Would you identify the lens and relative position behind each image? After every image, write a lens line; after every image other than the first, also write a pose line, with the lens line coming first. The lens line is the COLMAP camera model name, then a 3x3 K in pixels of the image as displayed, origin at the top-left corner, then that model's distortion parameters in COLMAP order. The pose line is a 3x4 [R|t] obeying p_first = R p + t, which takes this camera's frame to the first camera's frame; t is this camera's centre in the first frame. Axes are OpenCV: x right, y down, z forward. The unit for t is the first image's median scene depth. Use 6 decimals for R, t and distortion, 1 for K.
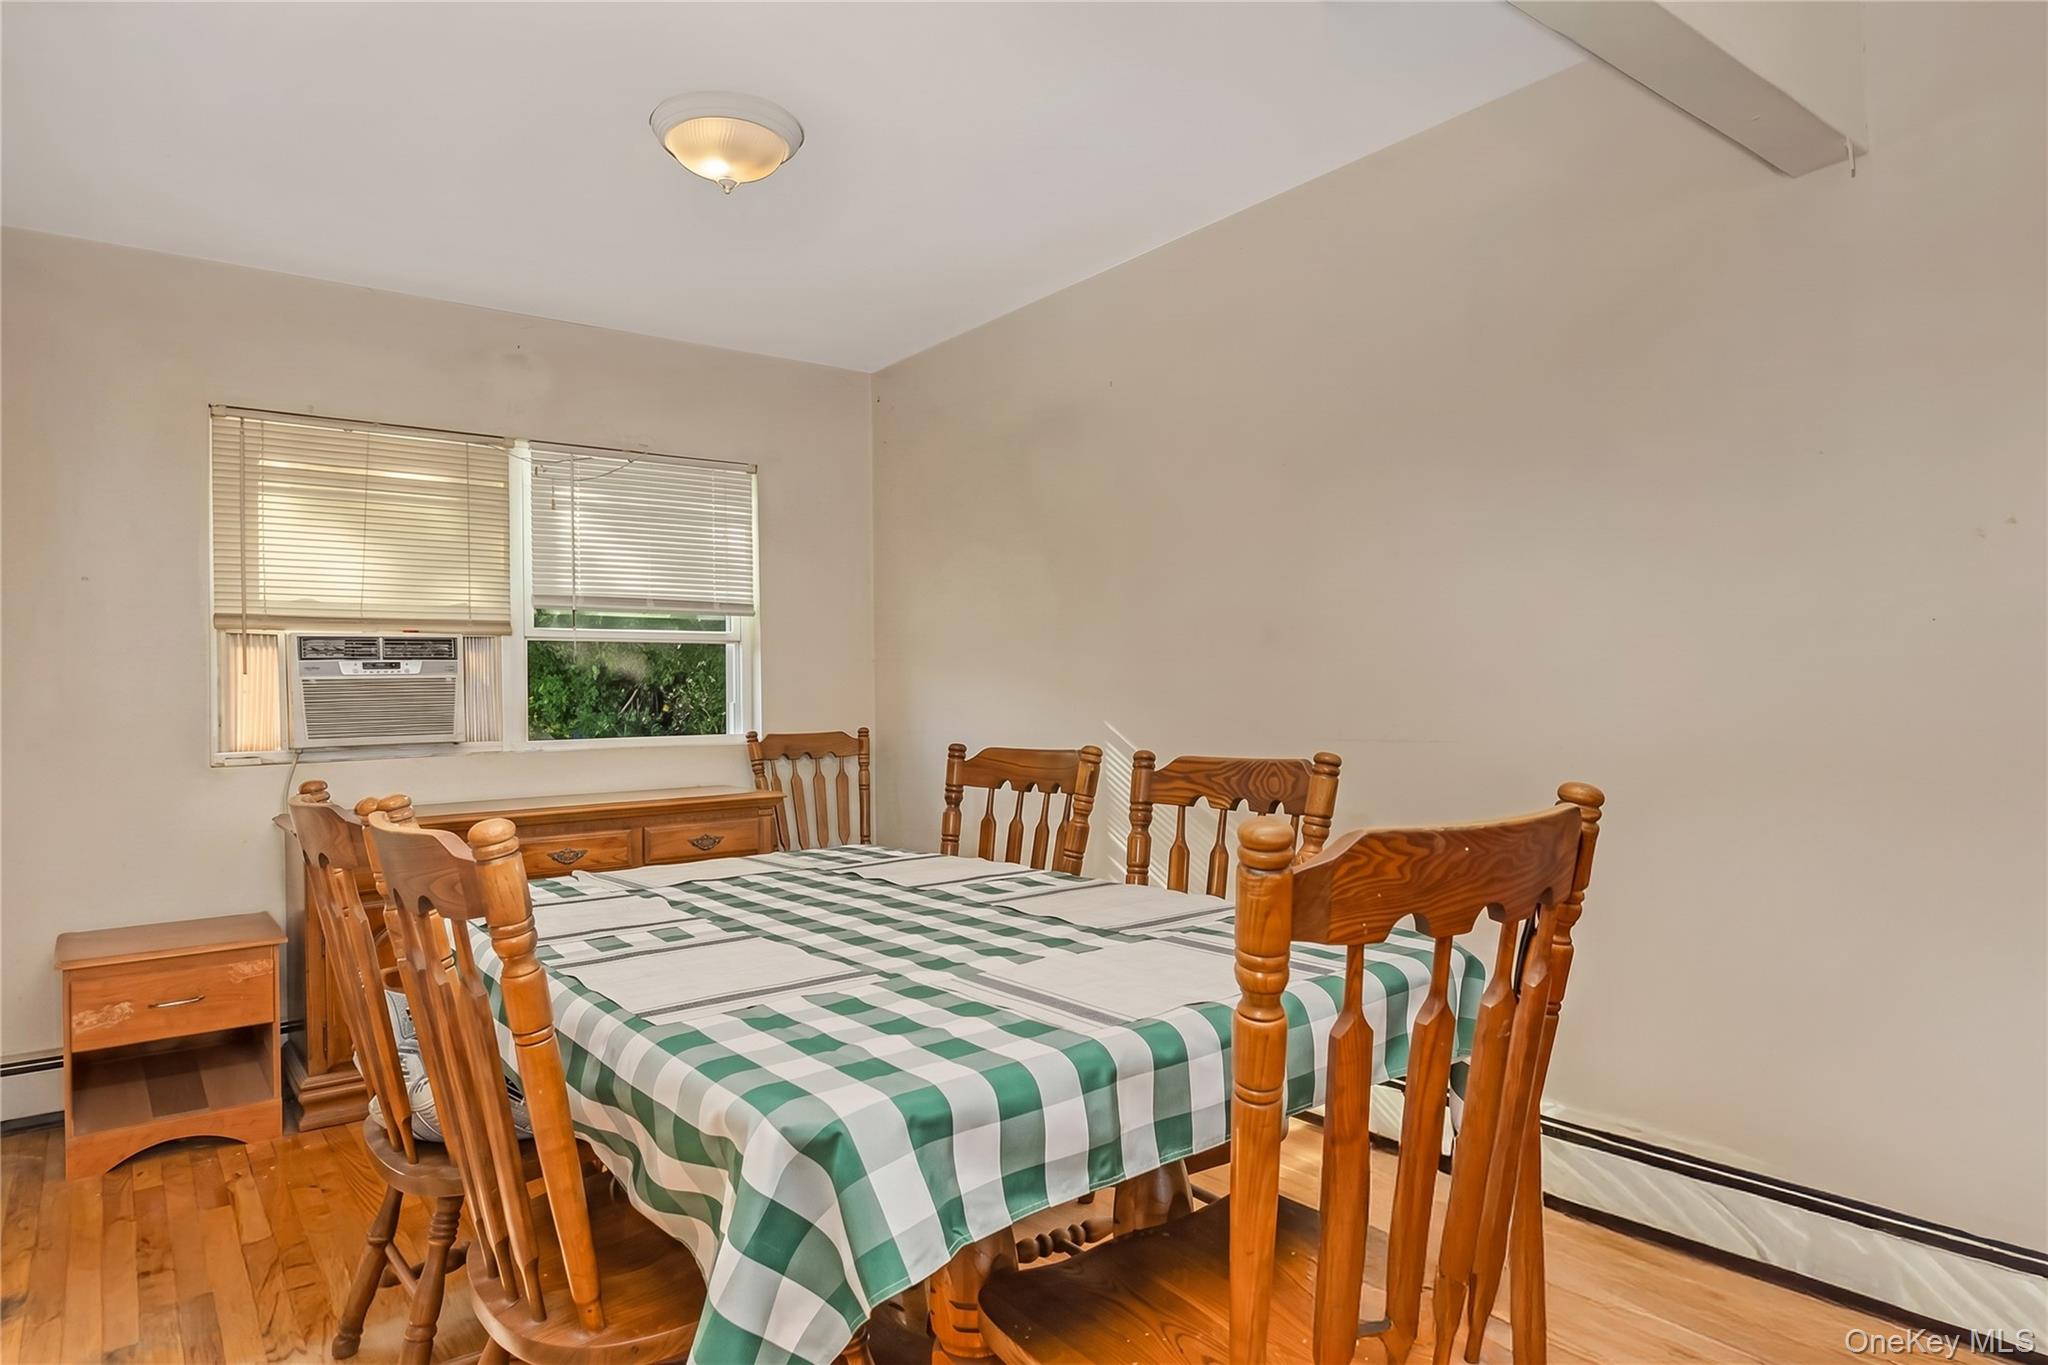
lens RADIAL K [[1226.9, 0, 1024.0], [0, 1226.9, 682.5], [0, 0, 1]] dist [0.001234, 0.000250]
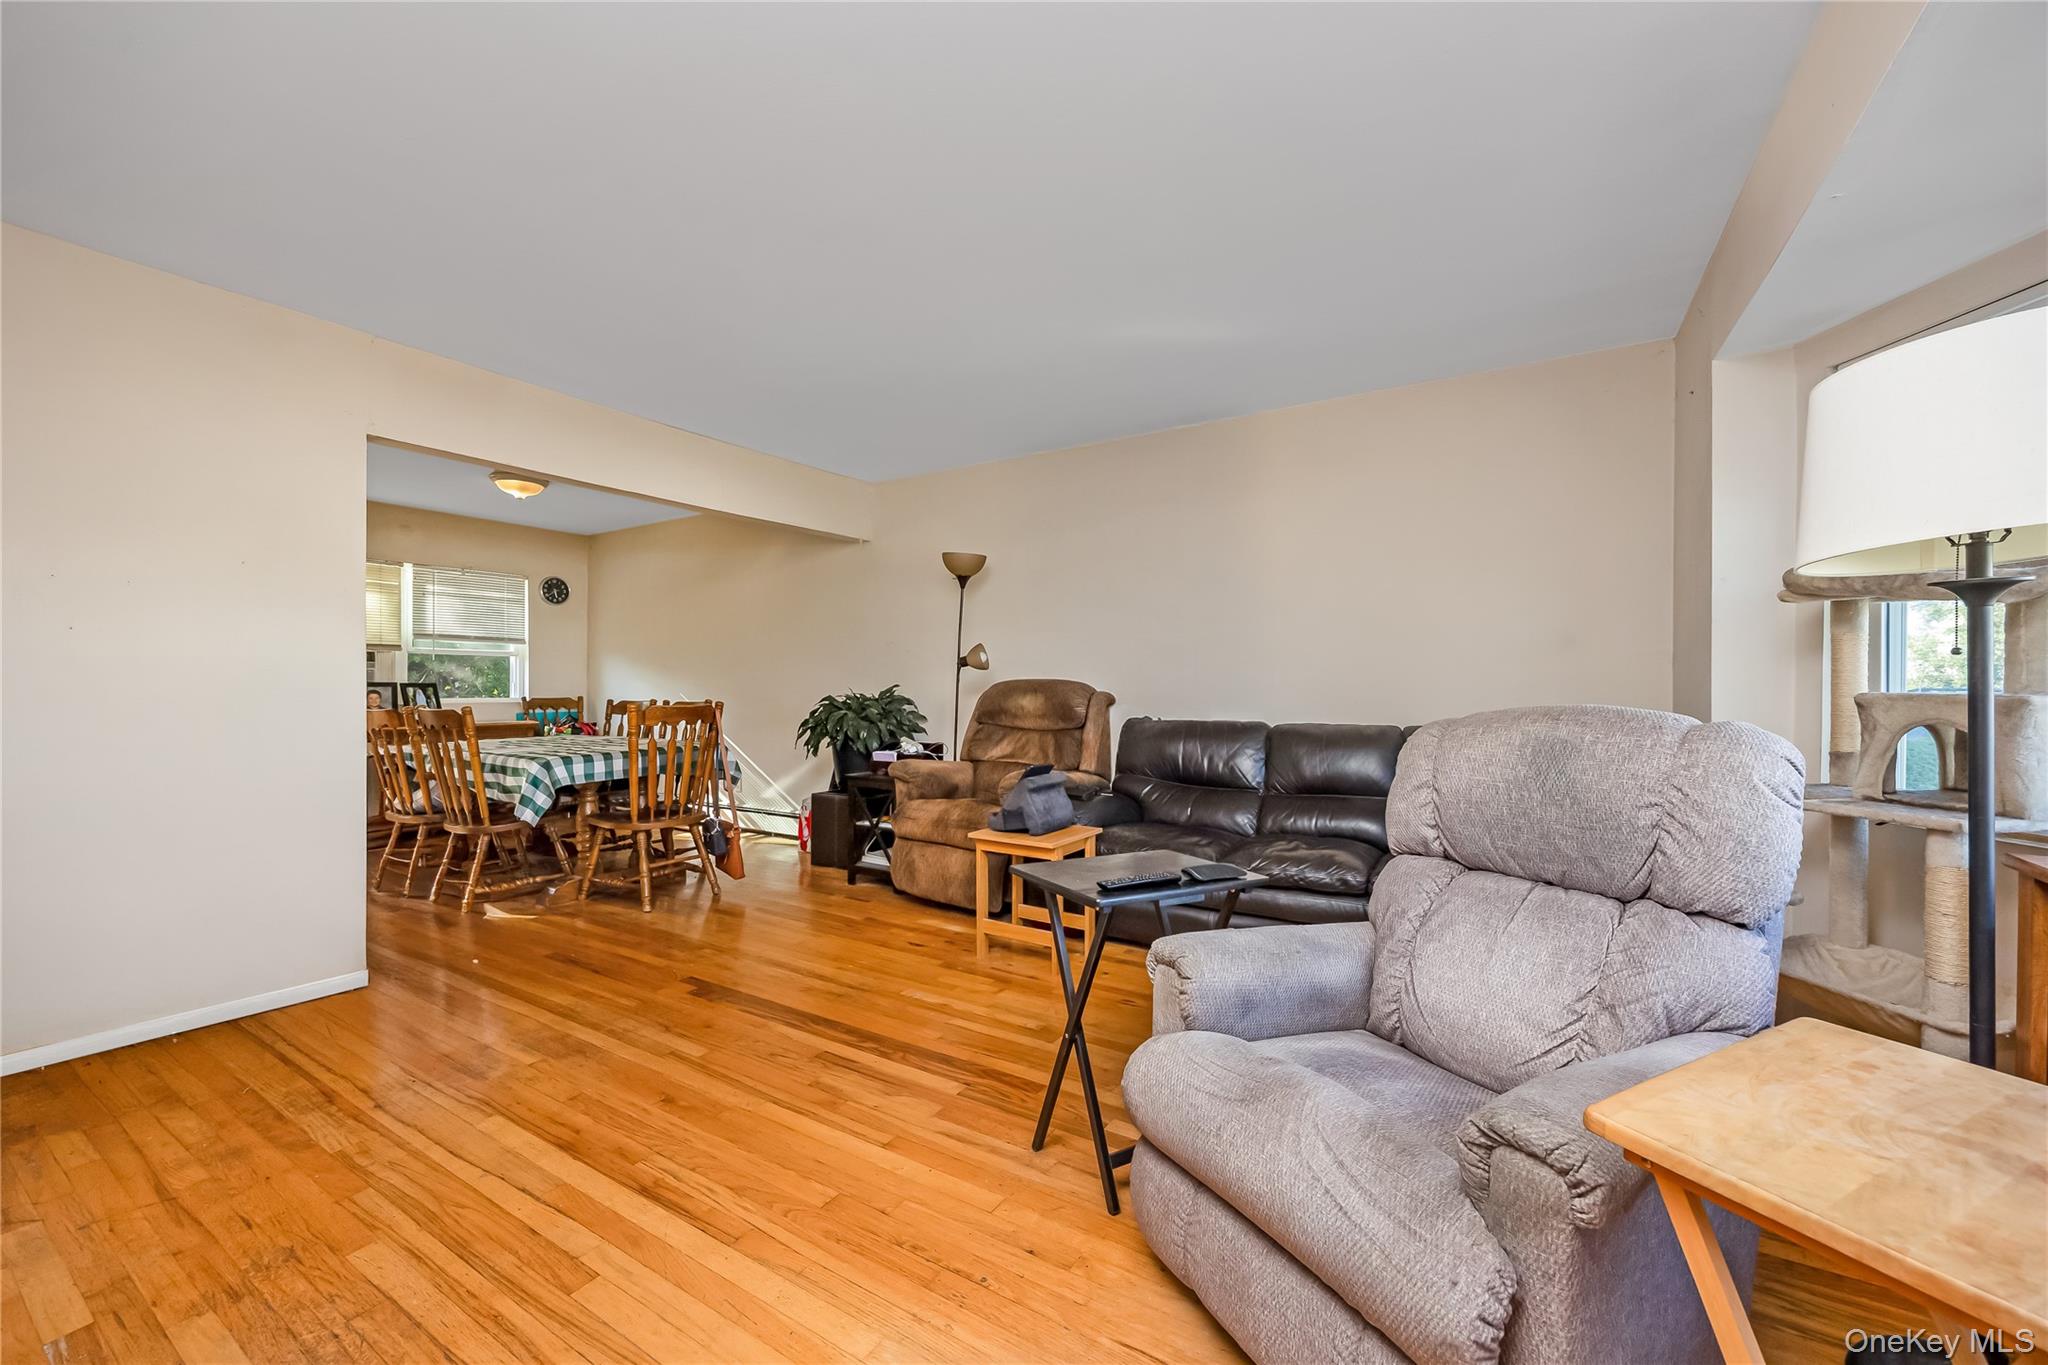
lens RADIAL K [[806.5, 0, 1011.7], [0, 806.5, 686.3], [0, 0, 1]] dist [-0.004059, -0.000541]
pose [[0.944133, 0.019543, 0.328986, 0.204614], [-0.022829, 0.999721, 0.006127, -0.011679], [-0.328774, -0.013295, 0.944315, -1.026747]]
